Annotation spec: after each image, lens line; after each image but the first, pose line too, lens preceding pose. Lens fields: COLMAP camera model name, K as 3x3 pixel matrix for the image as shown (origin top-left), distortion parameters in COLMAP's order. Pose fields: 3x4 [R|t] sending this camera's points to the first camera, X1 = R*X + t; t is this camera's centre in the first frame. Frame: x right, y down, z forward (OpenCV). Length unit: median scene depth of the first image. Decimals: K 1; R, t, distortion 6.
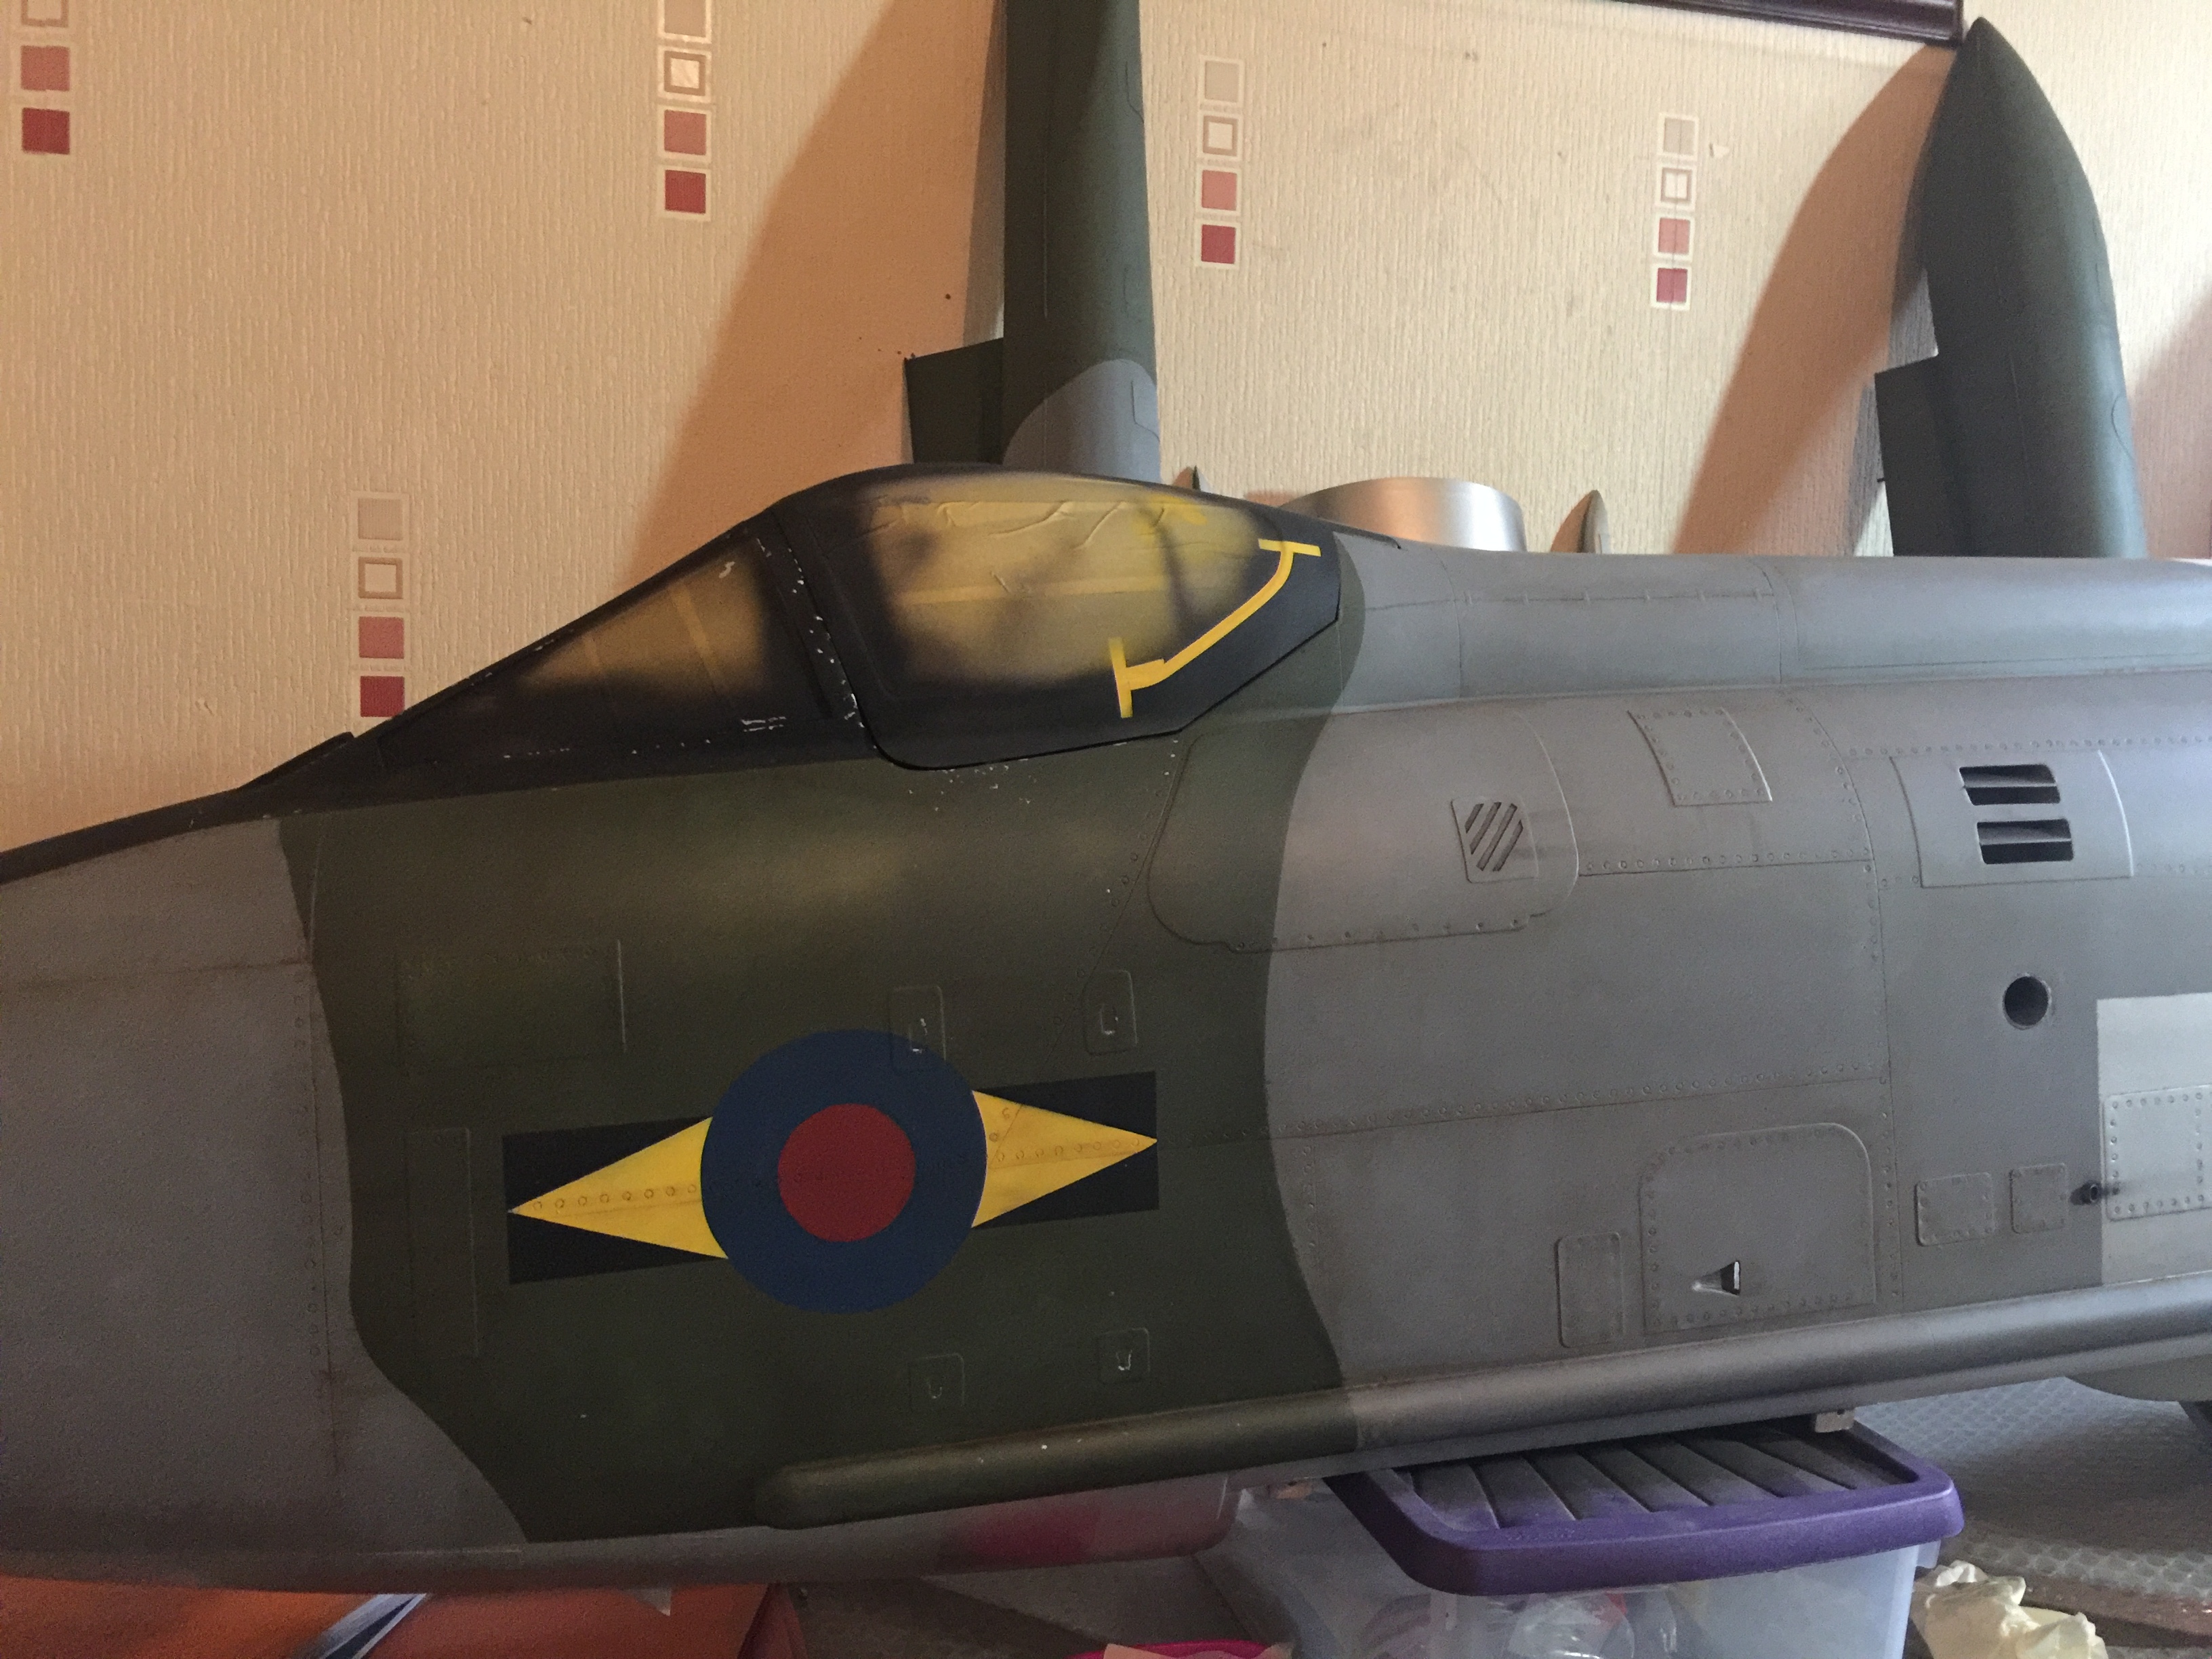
lens RADIAL K [[1809.0, 0, 1066.2], [0, 1809.0, 809.2], [0, 0, 1]] dist [0.098595, -0.157936]
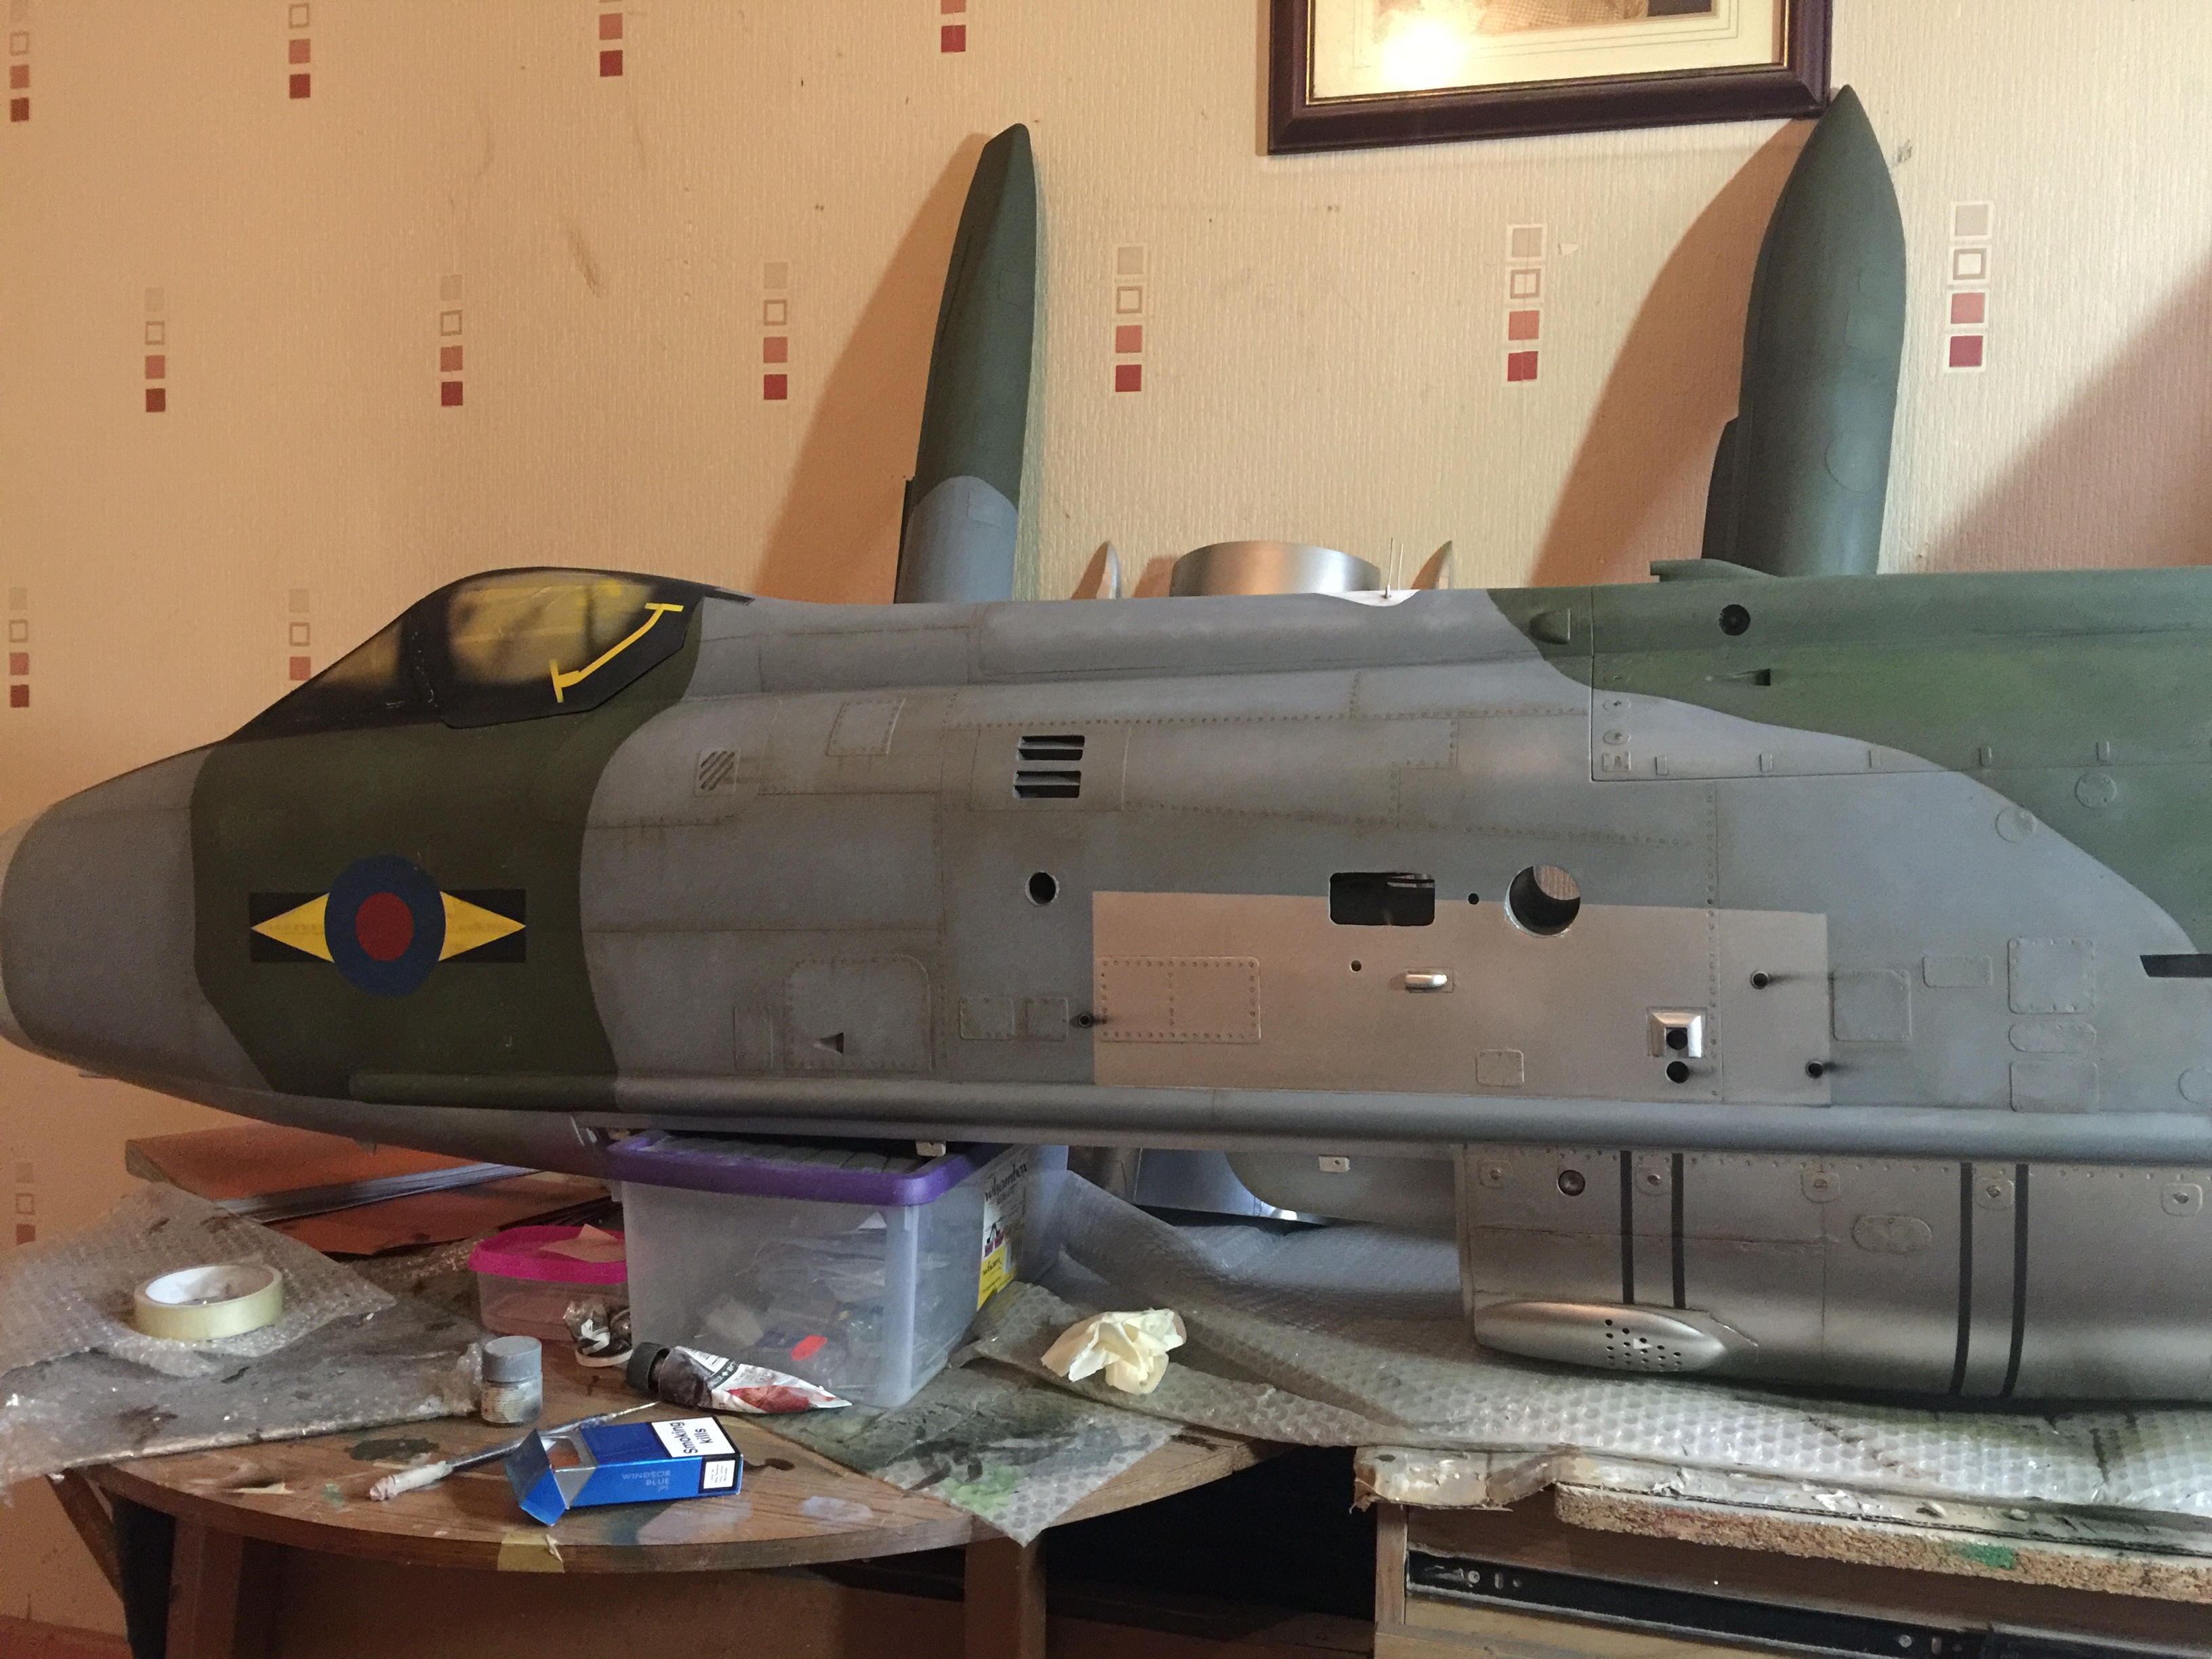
lens RADIAL K [[1864.8, 0, 1116.0], [0, 1864.8, 806.2], [0, 0, 1]] dist [0.092454, -0.150101]
pose [[0.850476, 0.021382, -0.525579, 1.382654], [-0.041313, 0.998802, -0.026216, 0.073979], [0.524389, 0.044009, 0.850341, -0.290851]]
